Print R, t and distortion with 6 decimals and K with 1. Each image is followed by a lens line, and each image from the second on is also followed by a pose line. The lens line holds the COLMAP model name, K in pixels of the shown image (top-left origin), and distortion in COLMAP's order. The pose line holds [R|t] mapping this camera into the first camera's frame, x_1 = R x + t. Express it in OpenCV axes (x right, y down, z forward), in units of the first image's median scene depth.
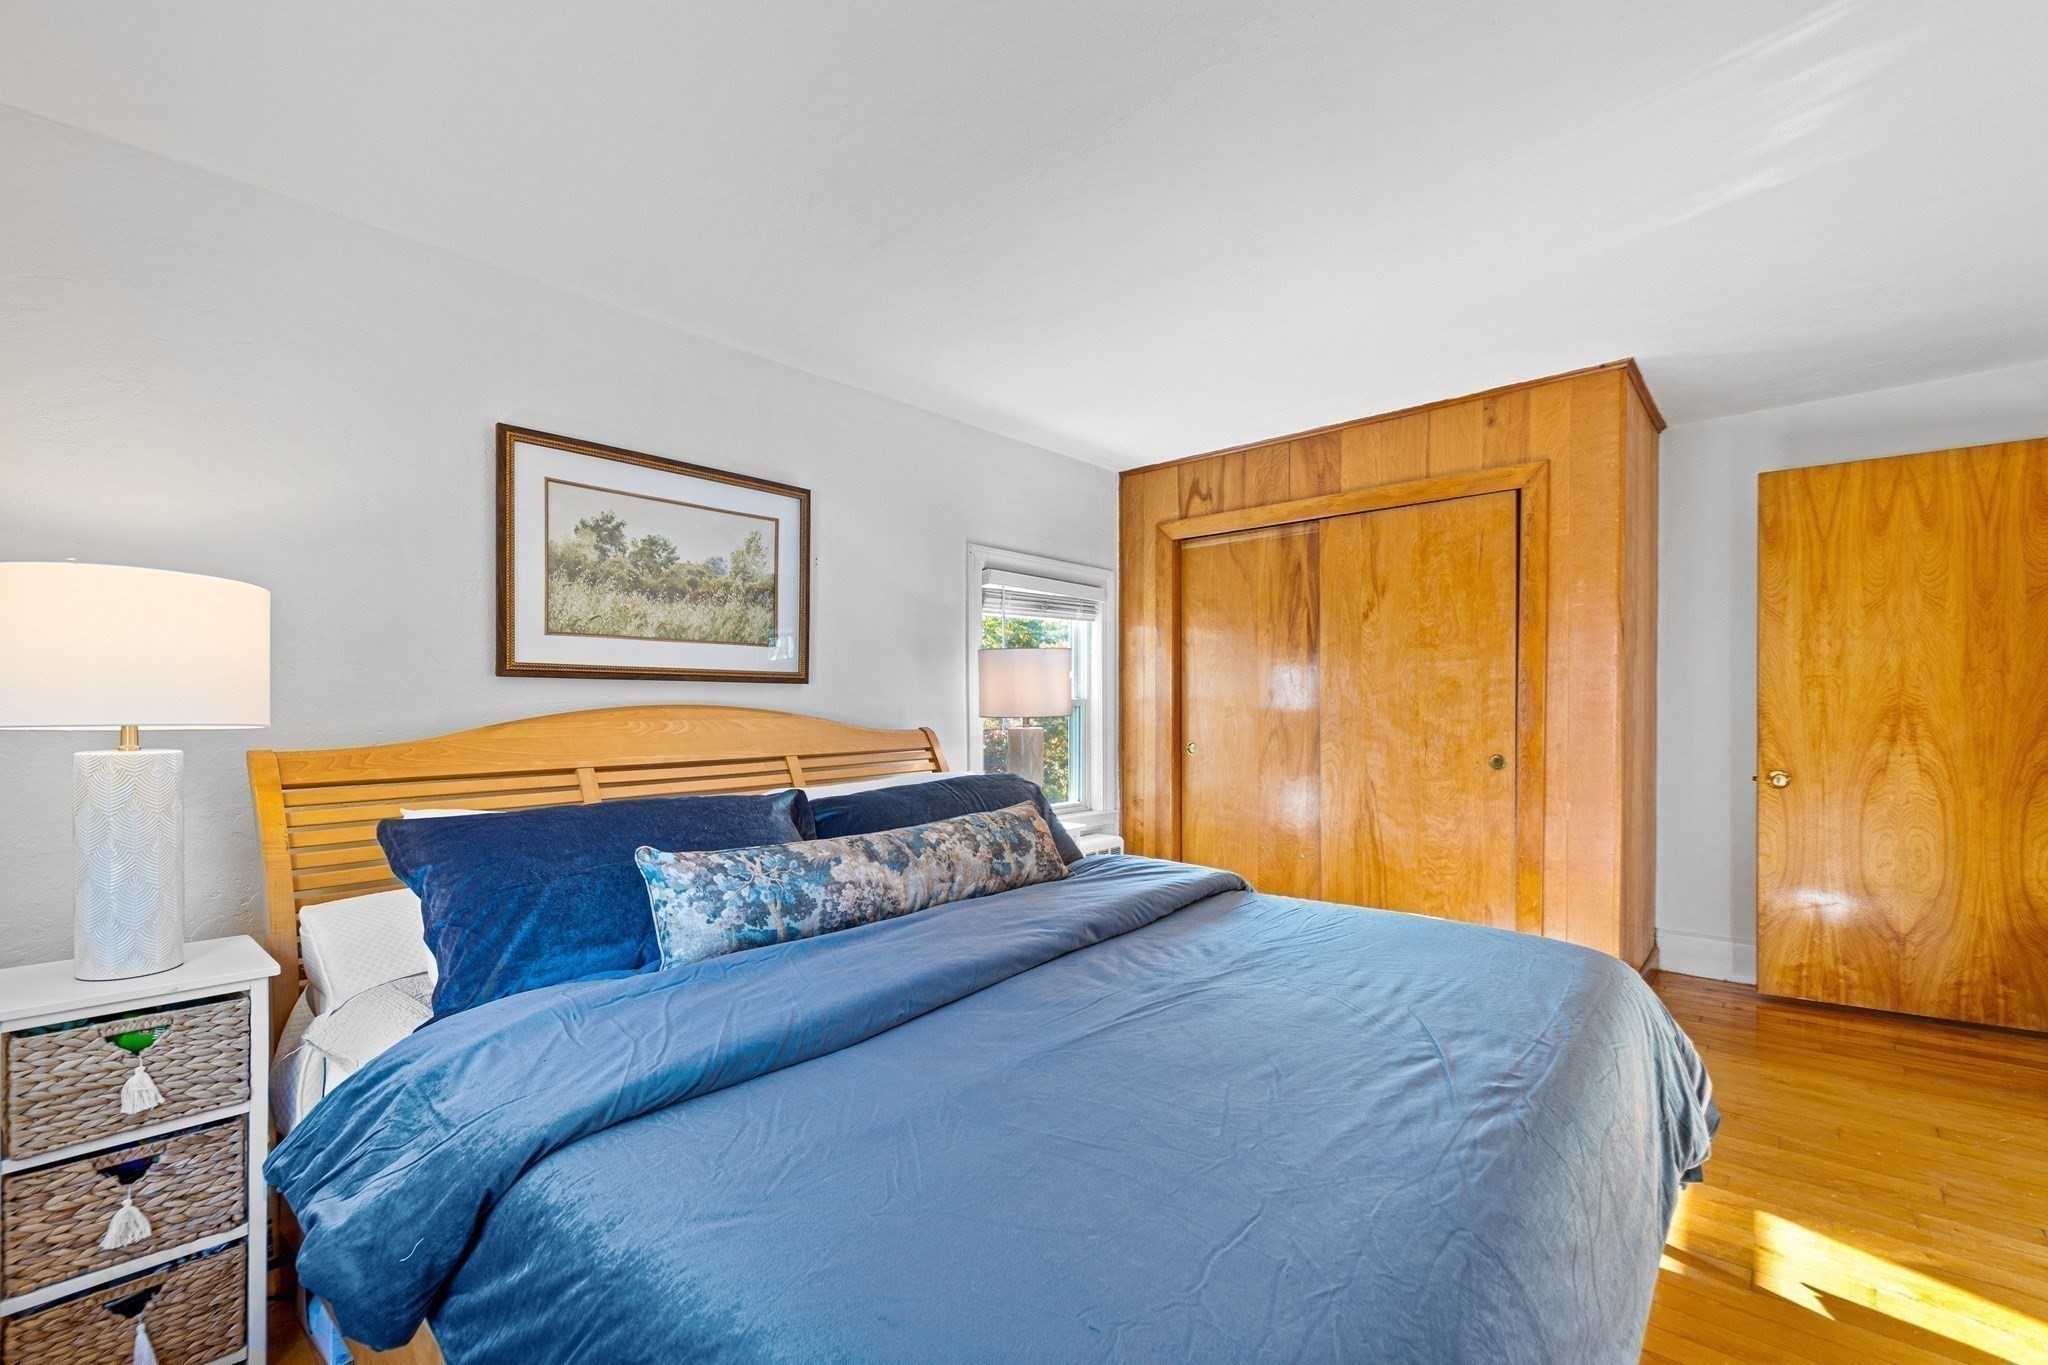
lens RADIAL K [[876.9, 0, 1040.5], [0, 876.9, 699.1], [0, 0, 1]] dist [0.004956, 0.000377]
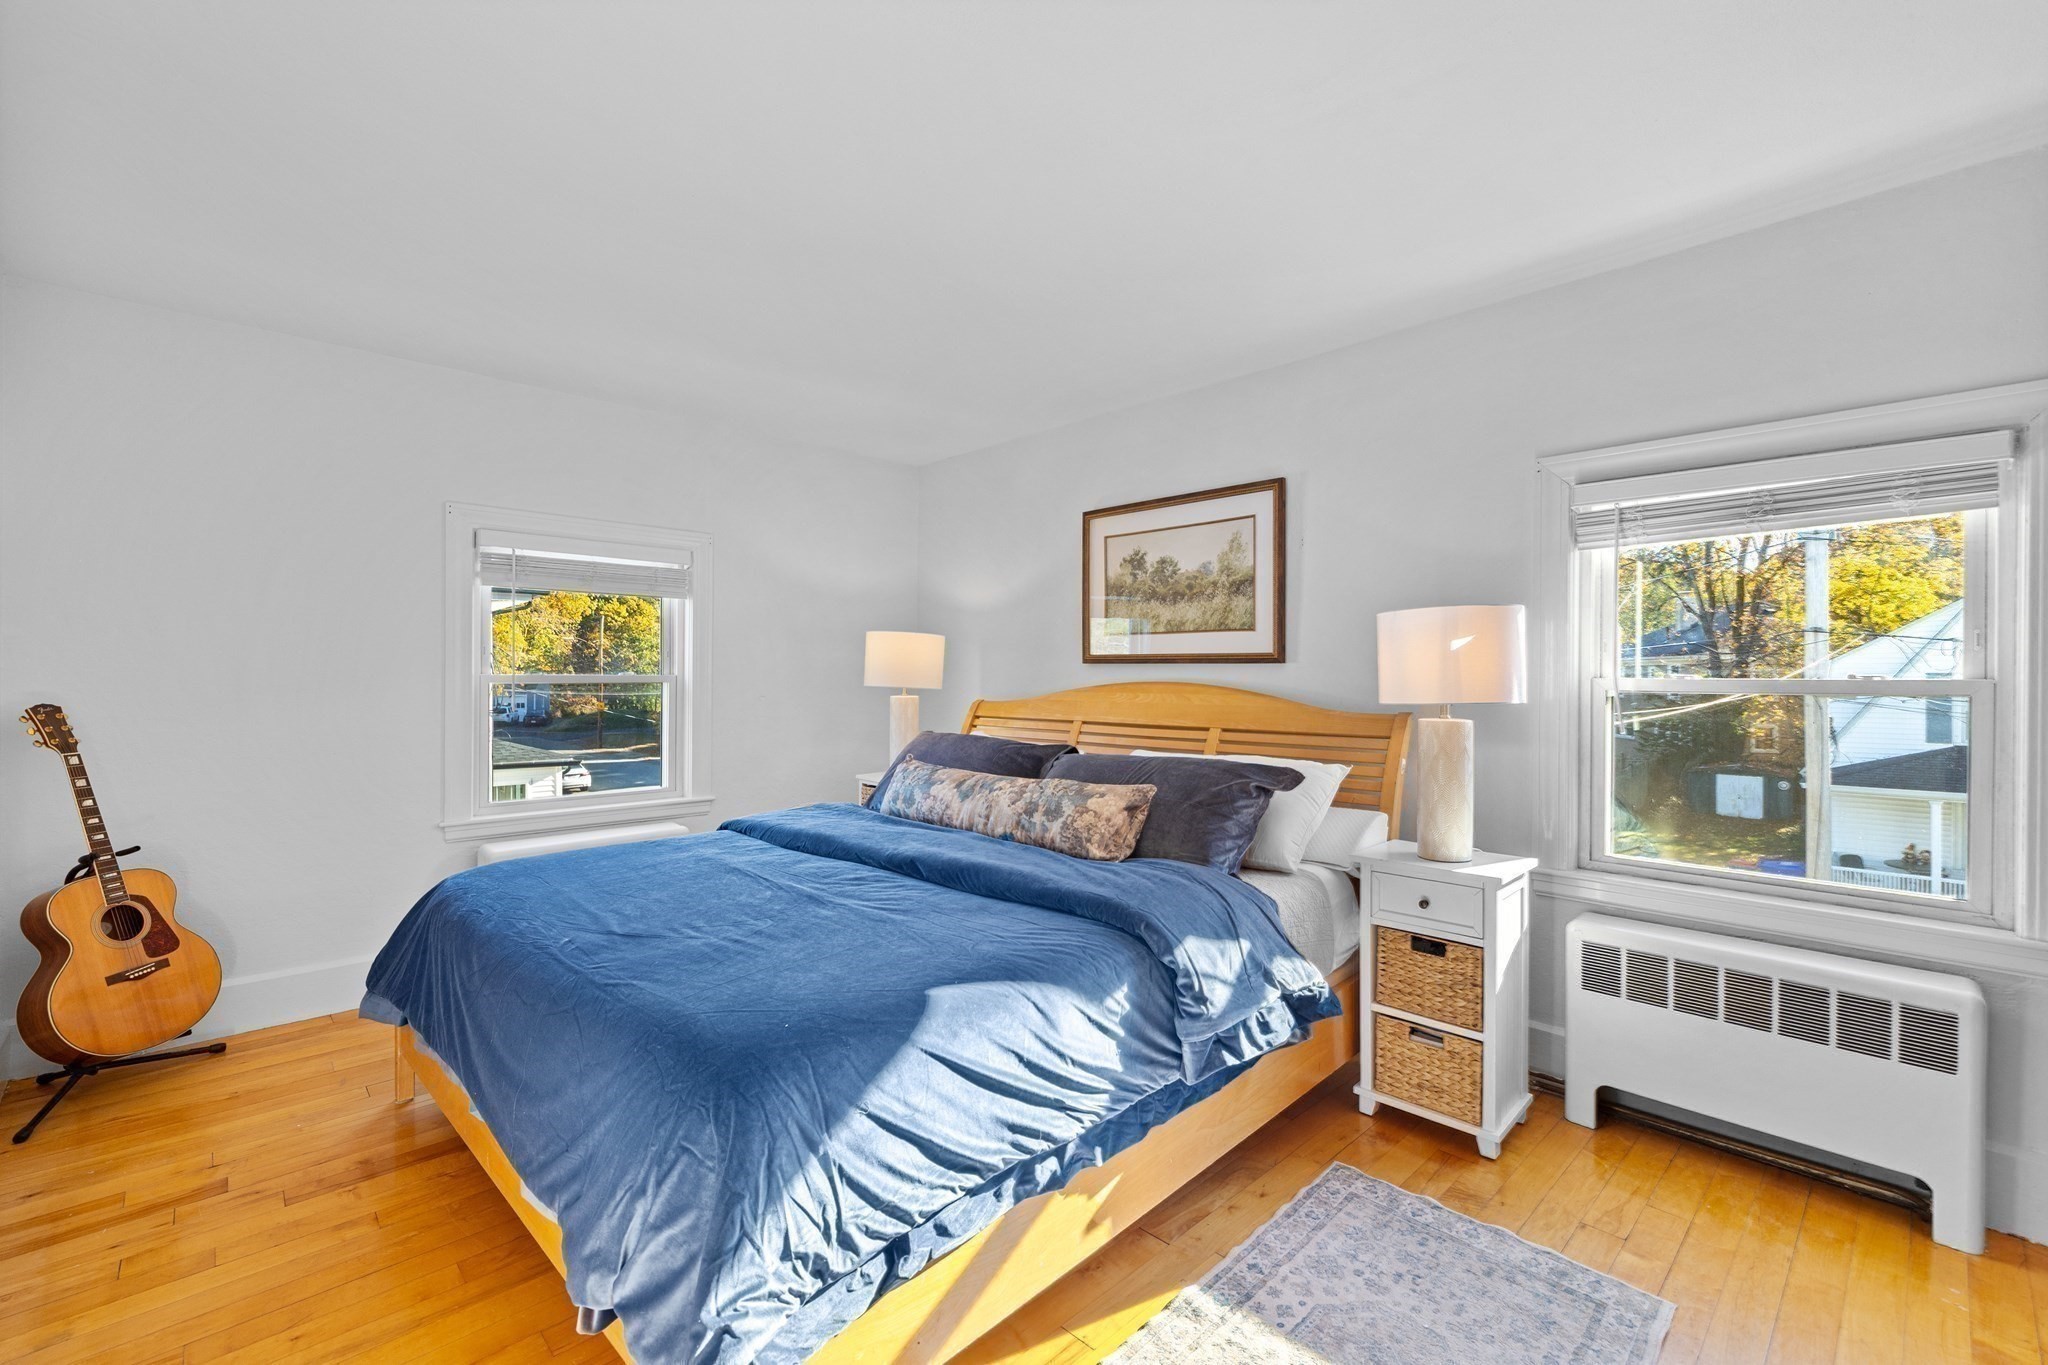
lens RADIAL K [[876.9, 0, 1023.7], [0, 876.9, 671.4], [0, 0, 1]] dist [0.004956, 0.000377]
pose [[-0.091898, -0.000916, -0.995768, 0.907946], [-0.000025, 1.000000, -0.000918, -0.007979], [0.995768, -0.000060, -0.091898, 0.894525]]
